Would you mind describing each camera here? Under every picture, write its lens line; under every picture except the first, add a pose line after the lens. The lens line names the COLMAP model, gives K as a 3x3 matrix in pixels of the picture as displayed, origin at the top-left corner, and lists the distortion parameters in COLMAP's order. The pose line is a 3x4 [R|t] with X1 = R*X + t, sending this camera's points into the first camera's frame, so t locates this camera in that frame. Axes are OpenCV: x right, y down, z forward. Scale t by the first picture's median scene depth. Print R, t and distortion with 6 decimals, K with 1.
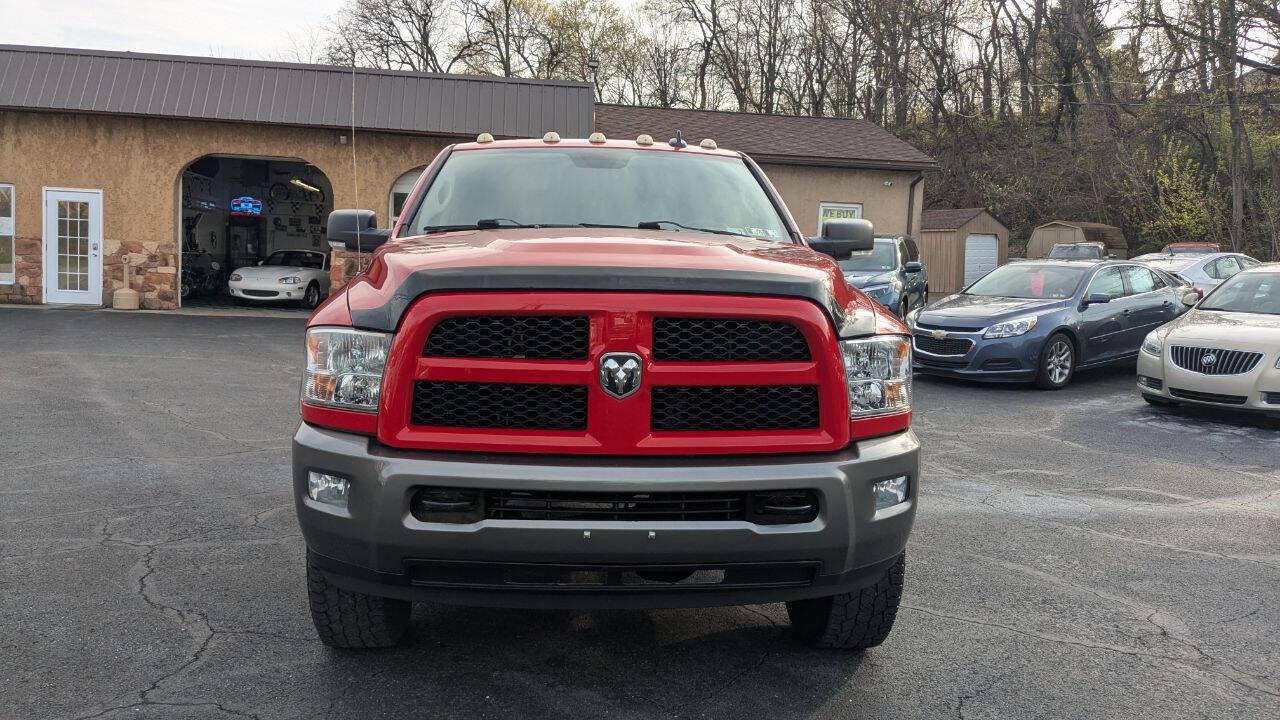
lens RADIAL K [[1013.4, 0, 620.6], [0, 1013.4, 325.7], [0, 0, 1]] dist [0.046260, -0.075979]
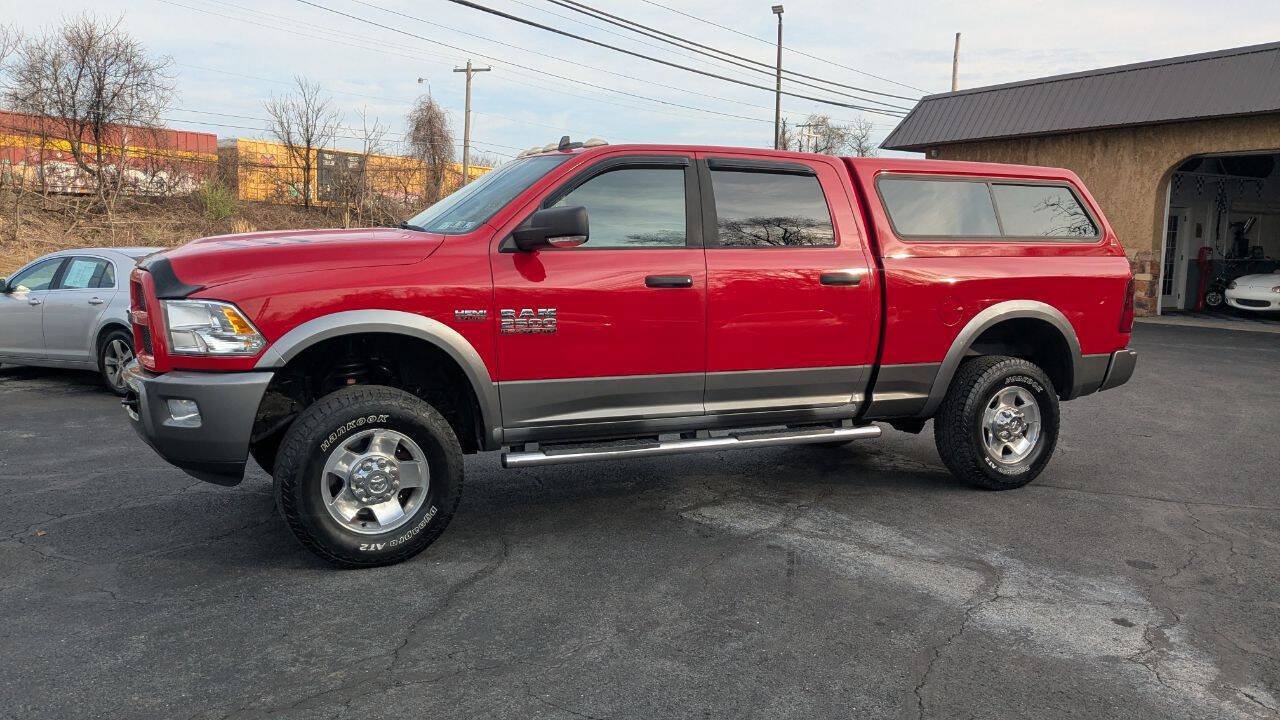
lens RADIAL K [[1013.4, 0, 651.2], [0, 1013.4, 344.5], [0, 0, 1]] dist [0.046260, -0.075979]
pose [[0.380028, 0.059617, -0.923052, 0.304614], [-0.055293, 0.997600, 0.041667, -0.003681], [0.923321, 0.035204, 0.382412, 0.177965]]
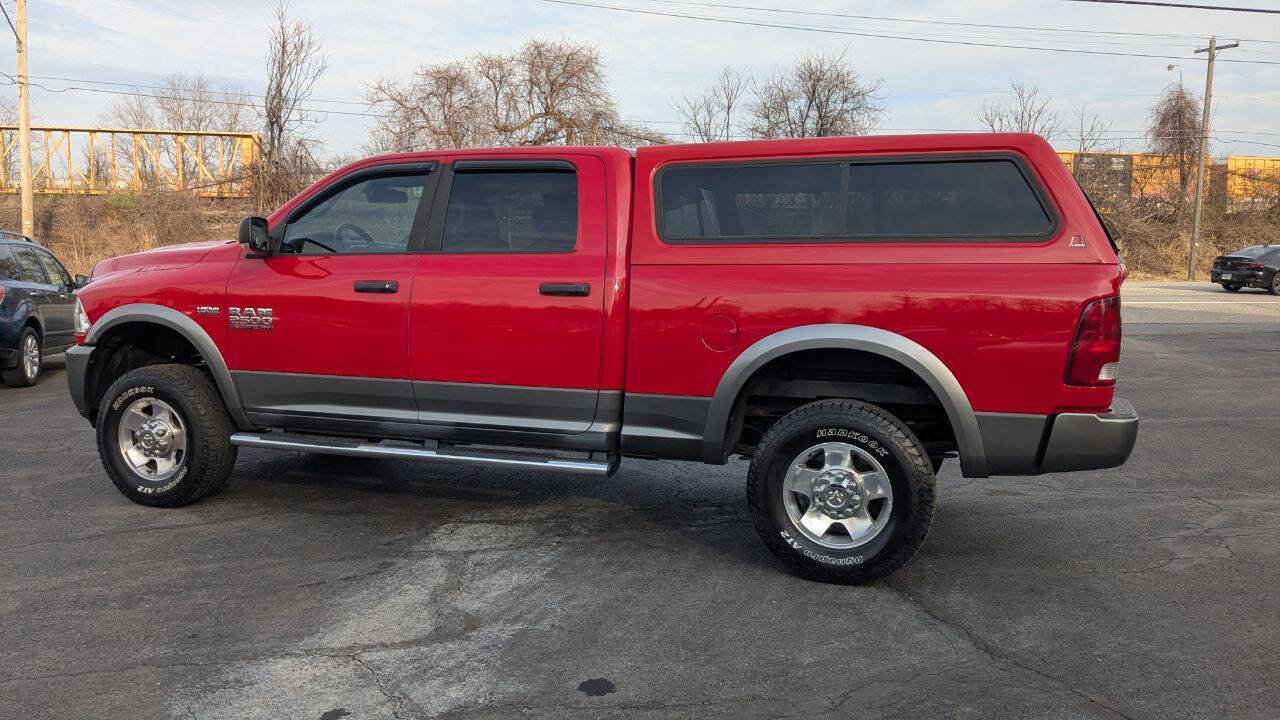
lens RADIAL K [[1019.1, 0, 613.0], [0, 1019.1, 346.7], [0, 0, 1]] dist [0.044897, -0.076996]
pose [[-0.395145, 0.051634, -0.917166, 0.284764], [-0.073193, 0.993475, 0.087464, -0.022995], [0.915698, 0.101691, -0.388788, 0.464239]]
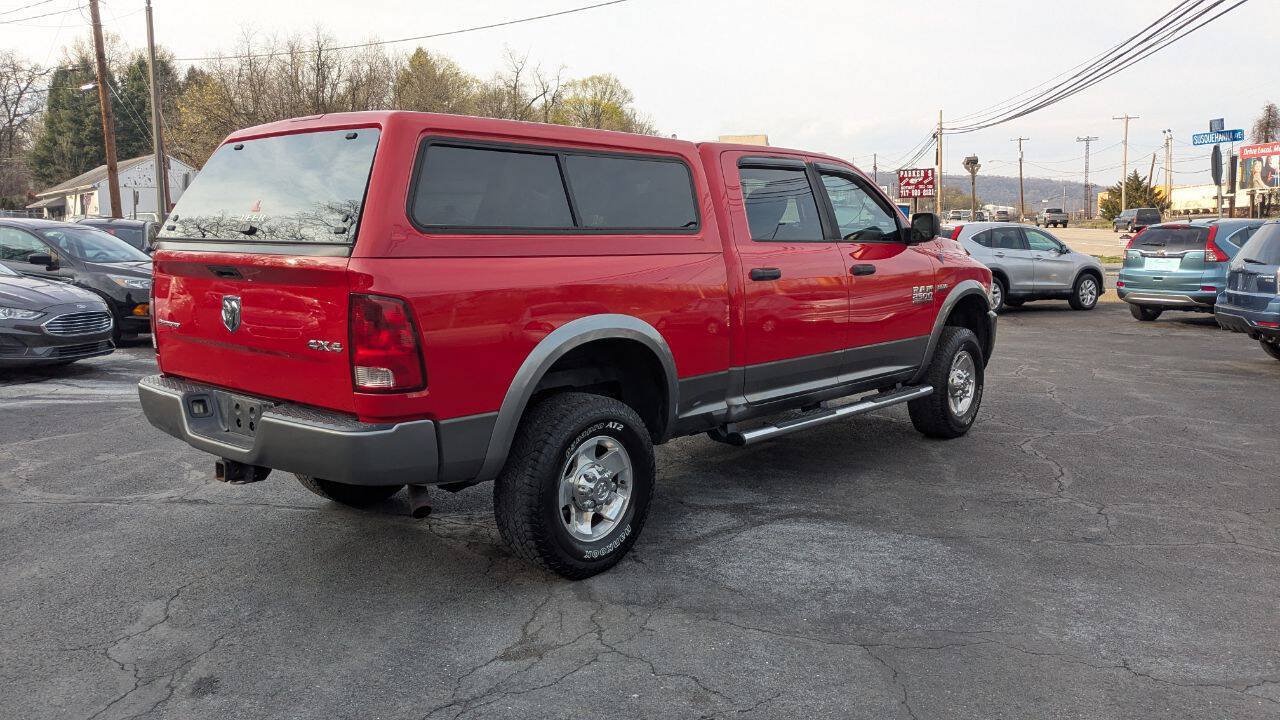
lens RADIAL K [[1013.4, 0, 647.0], [0, 1013.4, 333.7], [0, 0, 1]] dist [0.046260, -0.075979]
pose [[-0.705859, -0.092070, 0.702343, -0.252354], [0.029708, 0.986797, 0.159216, -0.046467], [-0.707729, 0.133250, -0.693804, 0.573276]]
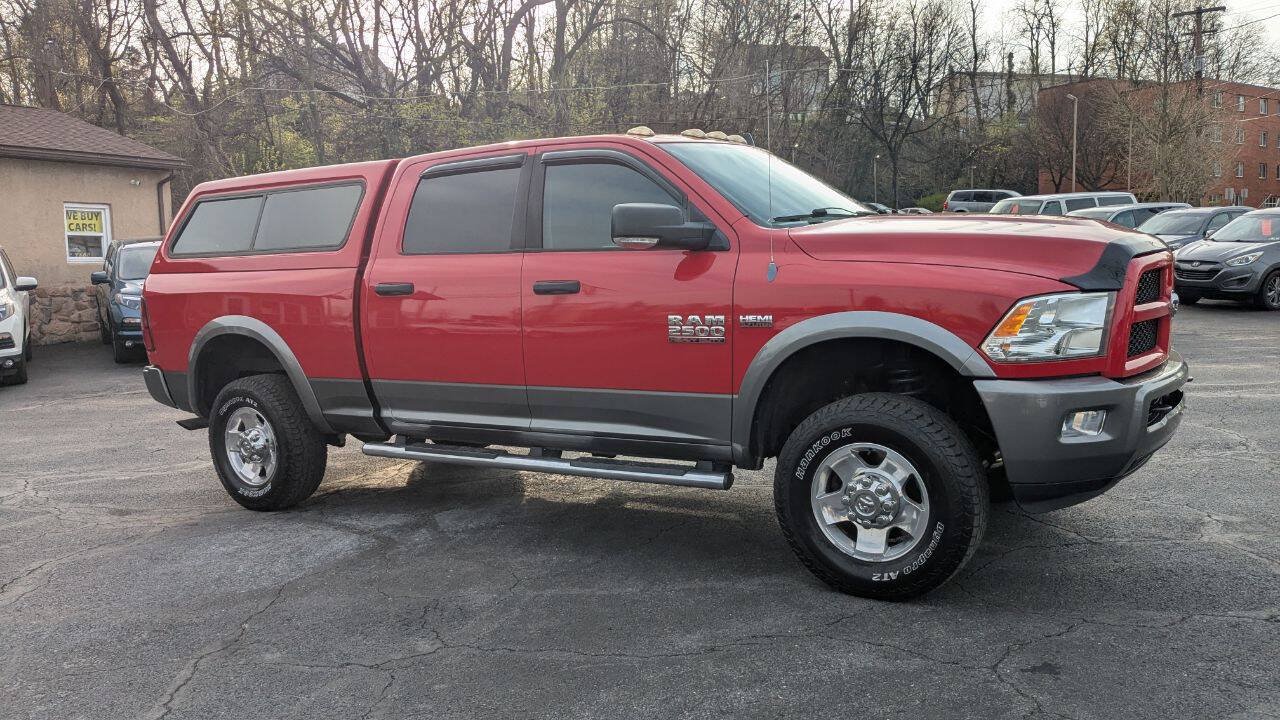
lens RADIAL K [[1013.4, 0, 628.9], [0, 1013.4, 346.8], [0, 0, 1]] dist [0.046260, -0.075979]
pose [[0.601045, -0.118220, 0.790424, -0.257379], [0.103822, 0.992168, 0.069447, -0.012067], [-0.792443, 0.040323, 0.608611, 0.111042]]
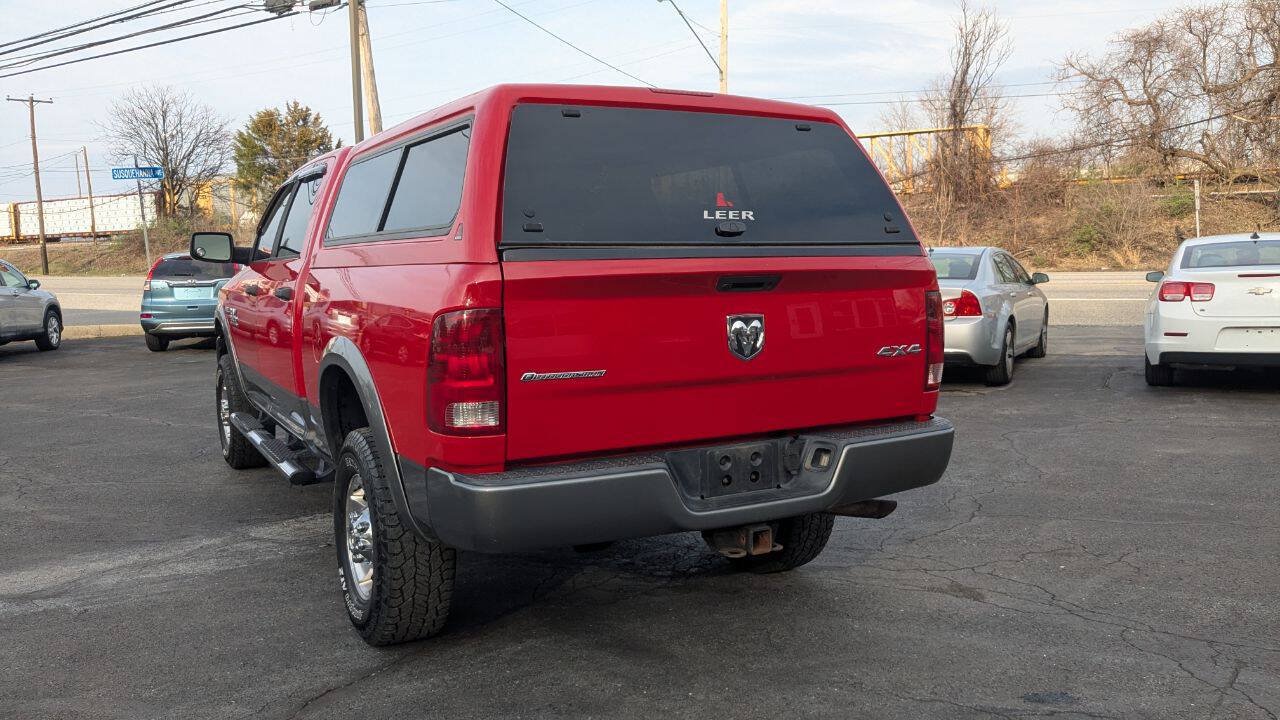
lens RADIAL K [[1019.1, 0, 653.7], [0, 1019.1, 339.3], [0, 0, 1]] dist [0.044897, -0.076996]
pose [[-0.901564, 0.030563, -0.431564, 0.072635], [-0.027121, 0.991548, 0.126878, -0.038712], [0.431794, 0.126093, -0.893115, 0.633087]]
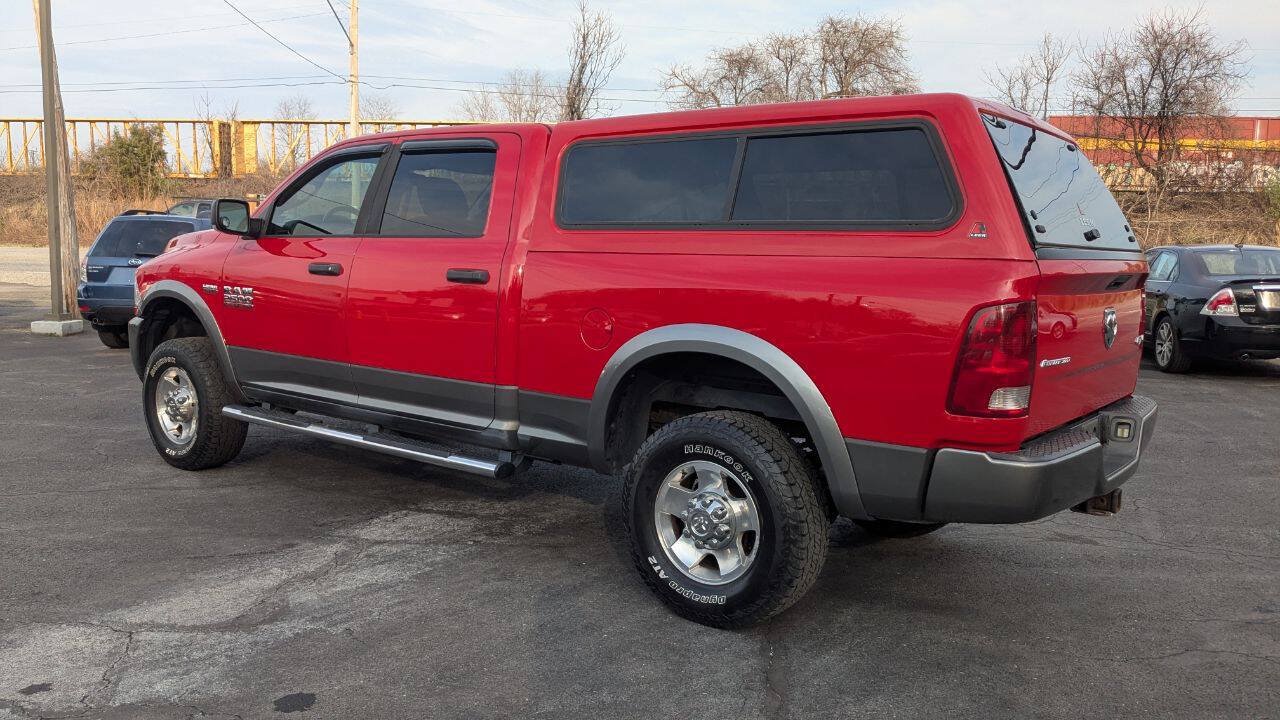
lens RADIAL K [[1019.1, 0, 605.2], [0, 1019.1, 342.8], [0, 0, 1]] dist [0.044897, -0.076996]
pose [[-0.670310, 0.037698, -0.741123, 0.208522], [-0.081897, 0.988850, 0.124371, -0.031479], [0.737549, 0.144063, -0.659748, 0.541649]]
